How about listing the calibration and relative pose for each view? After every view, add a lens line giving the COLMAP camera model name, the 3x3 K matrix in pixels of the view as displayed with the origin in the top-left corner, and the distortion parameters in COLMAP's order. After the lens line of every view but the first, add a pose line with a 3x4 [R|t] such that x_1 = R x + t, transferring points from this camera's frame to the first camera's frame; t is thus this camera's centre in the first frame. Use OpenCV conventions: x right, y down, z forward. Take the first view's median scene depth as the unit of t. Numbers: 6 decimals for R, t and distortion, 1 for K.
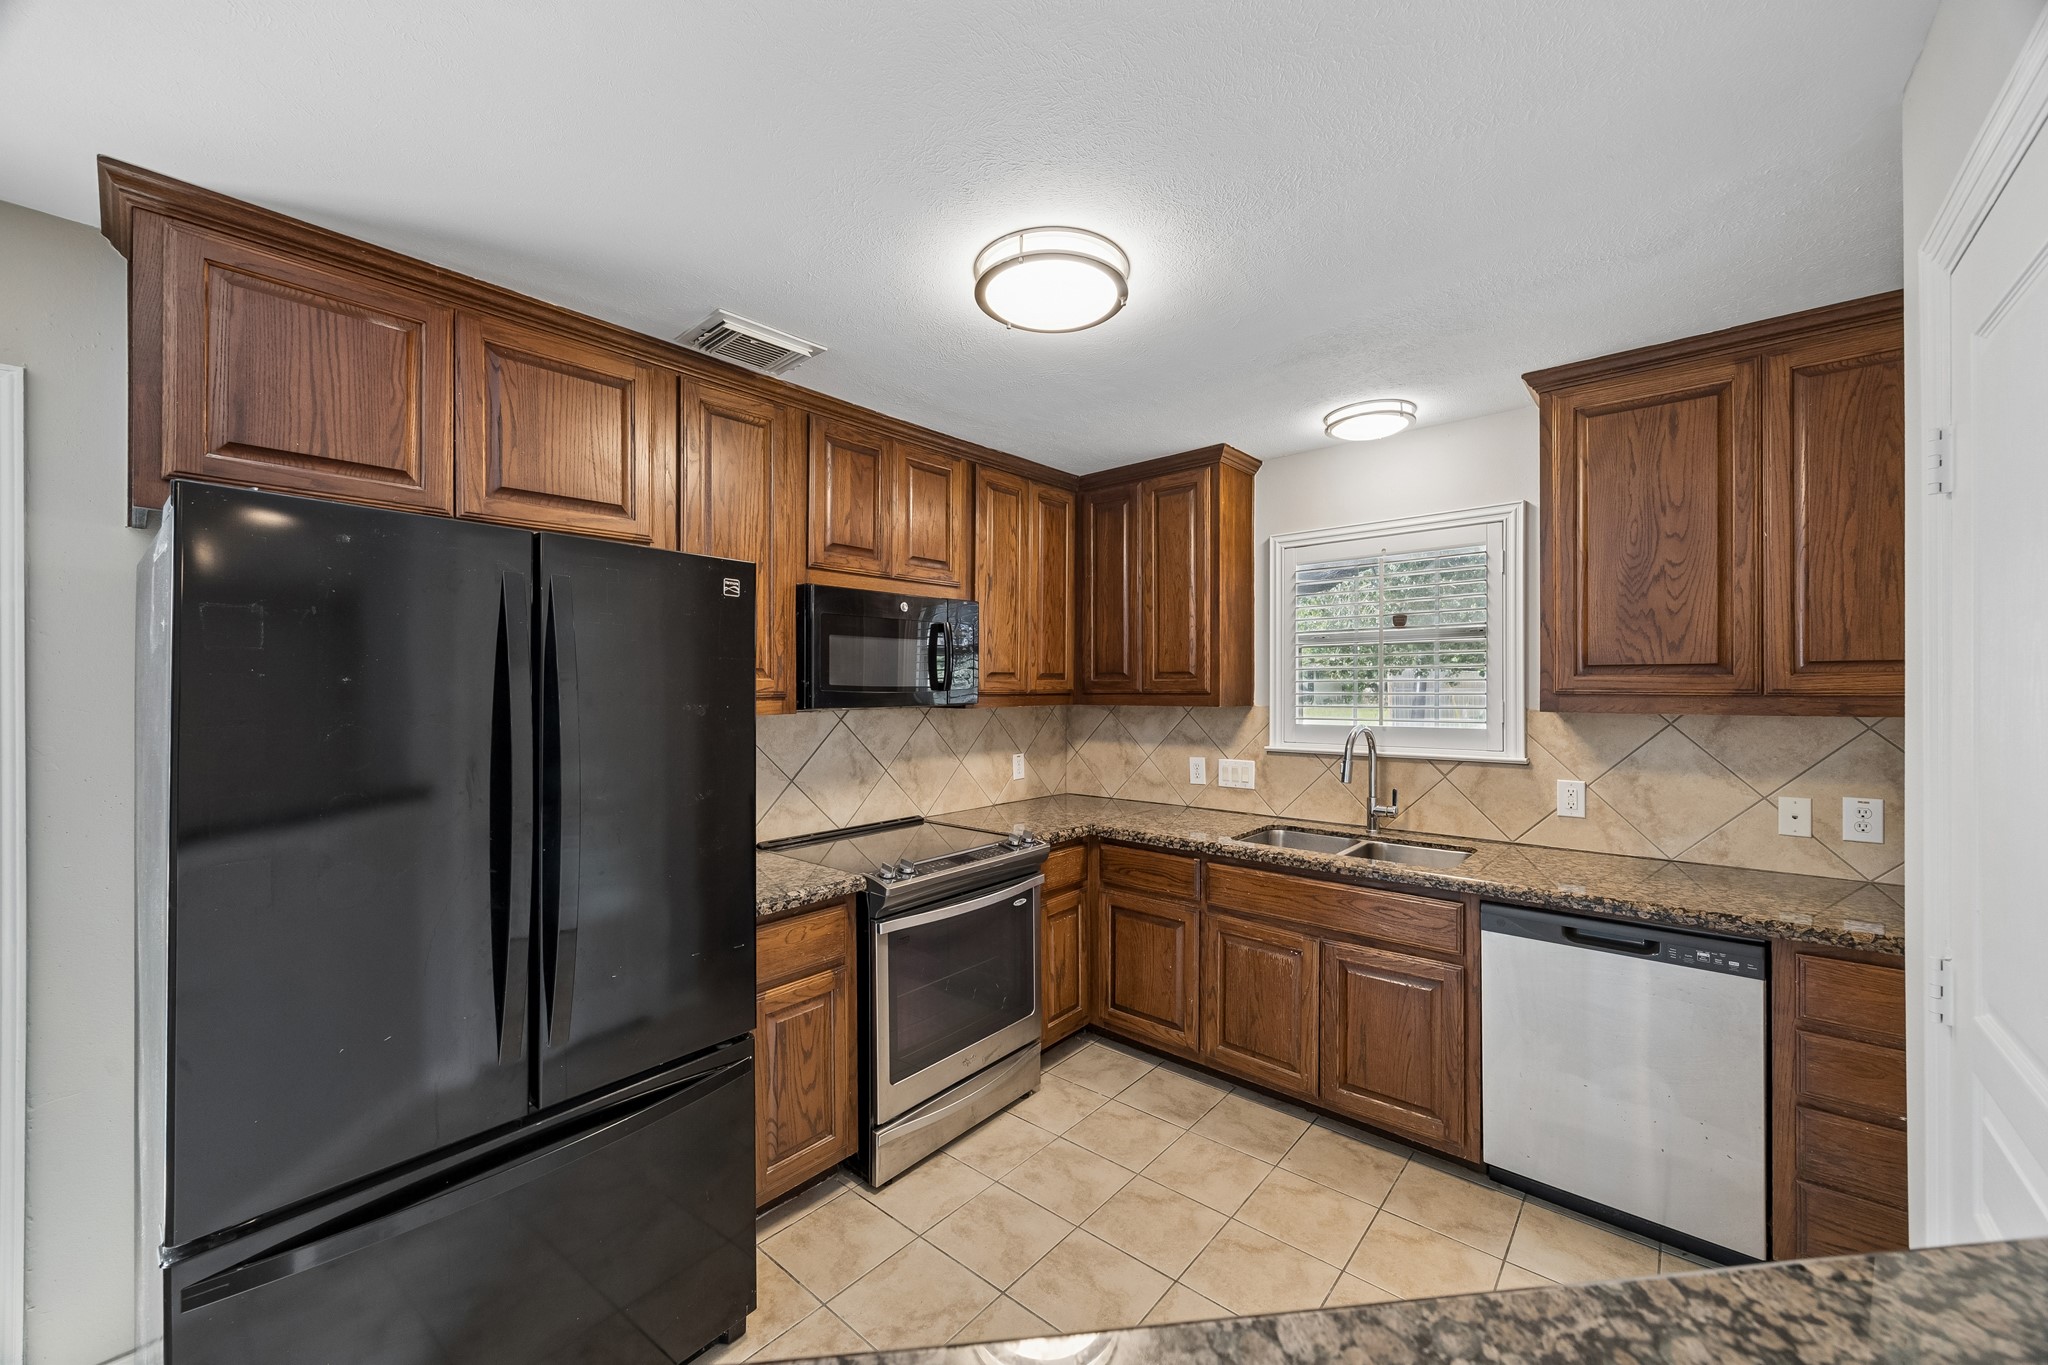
lens RADIAL K [[777.9, 0, 1029.8], [0, 777.9, 684.6], [0, 0, 1]] dist [-0.000379, -0.000231]
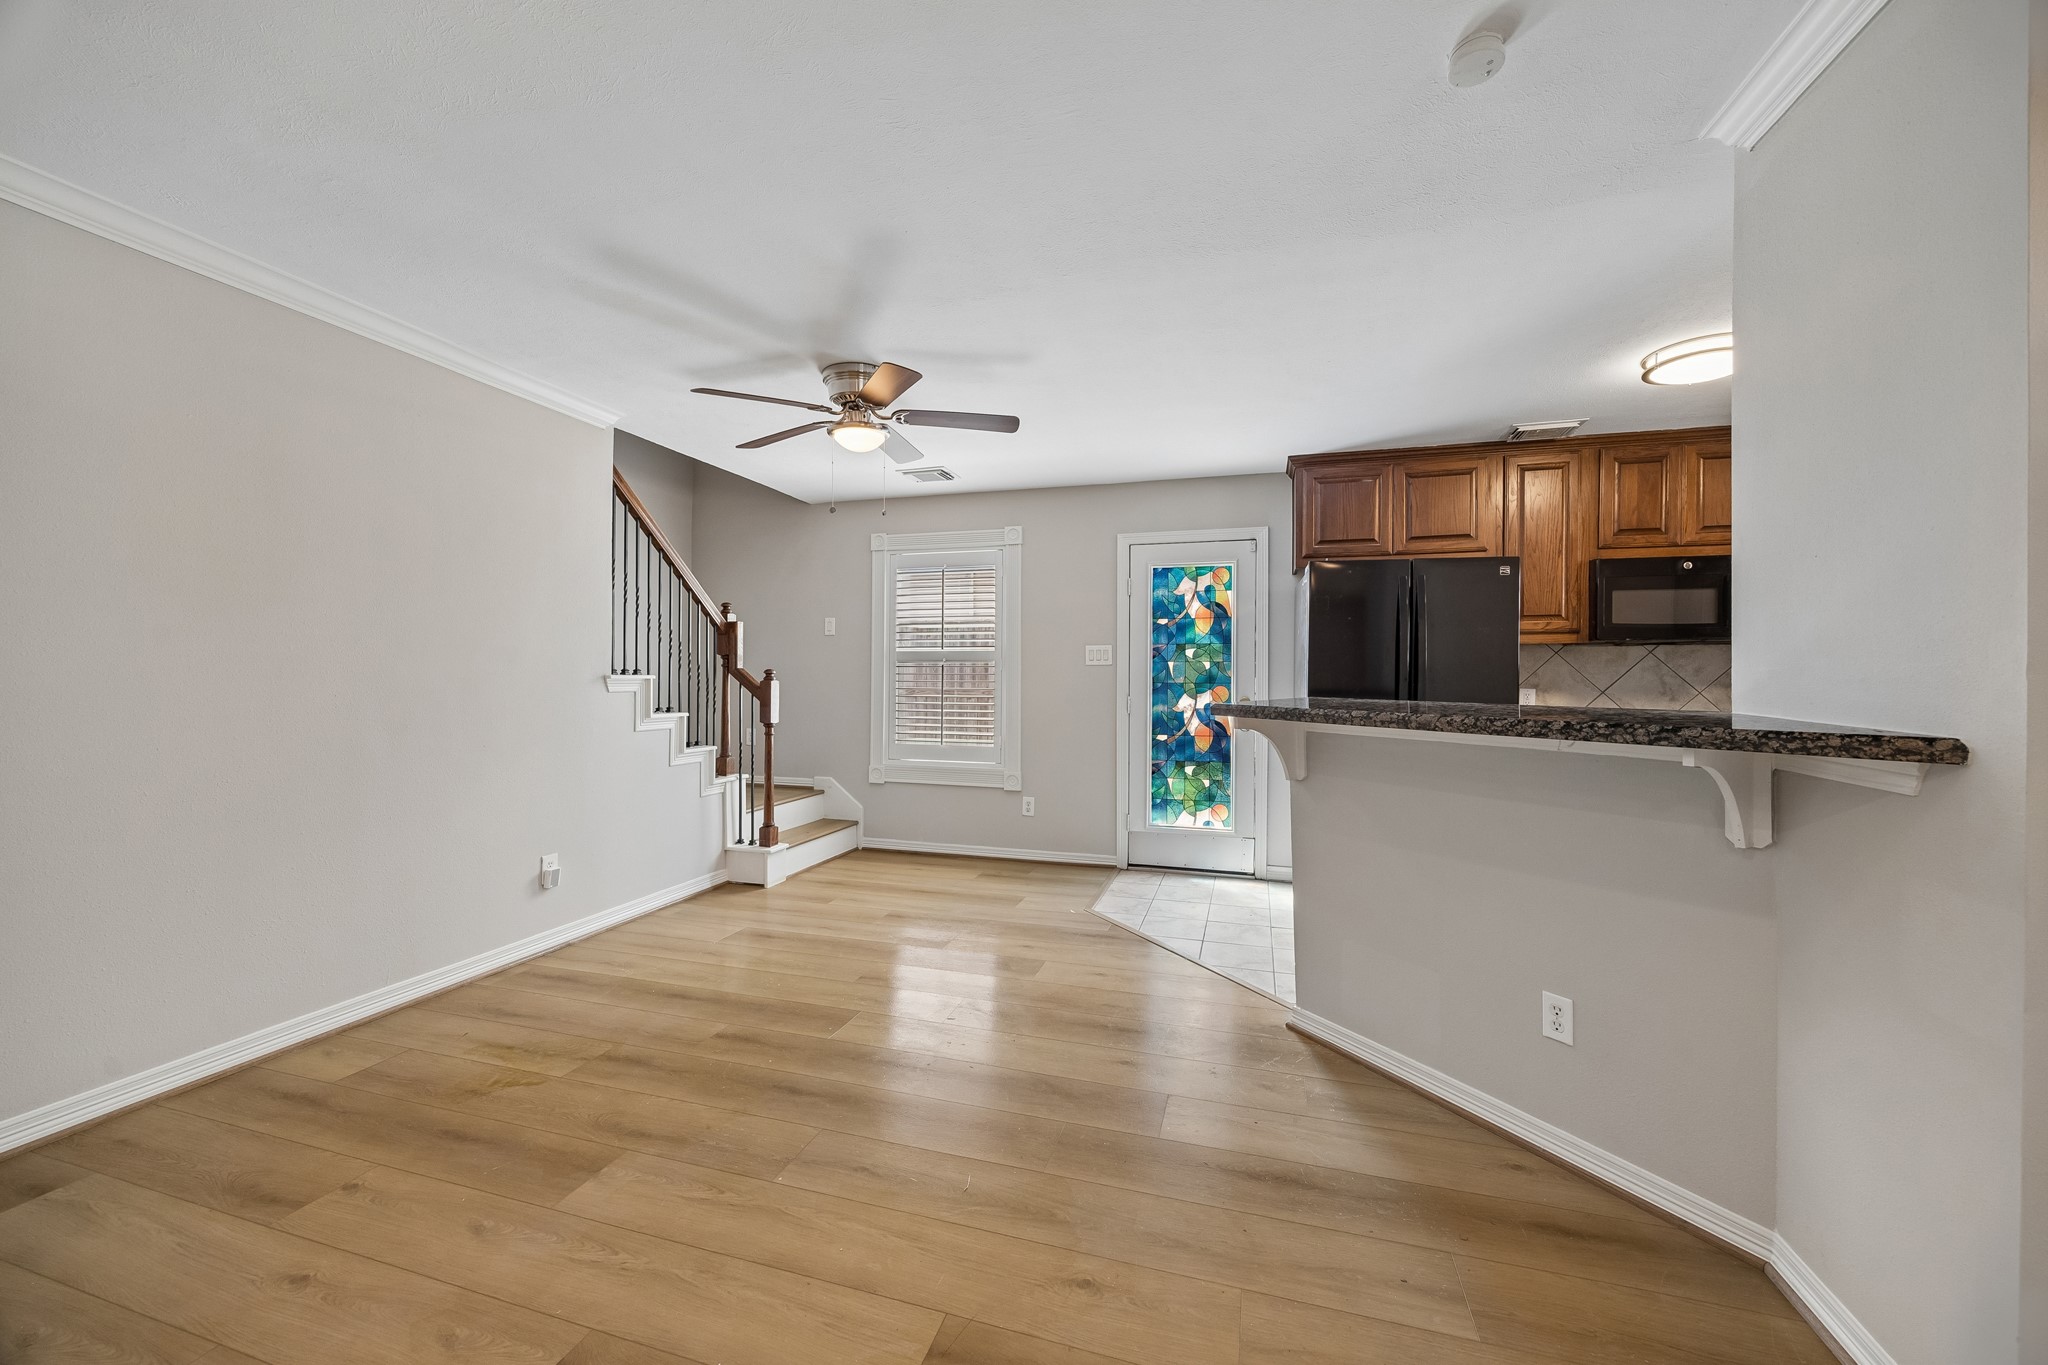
lens RADIAL K [[777.9, 0, 1025.6], [0, 777.9, 677.6], [0, 0, 1]] dist [-0.000379, -0.000231]
pose [[0.408066, 0.006466, -0.912929, 0.742730], [-0.002678, 0.999979, 0.005886, 0.112507], [0.912948, 0.000043, 0.408075, -0.751869]]
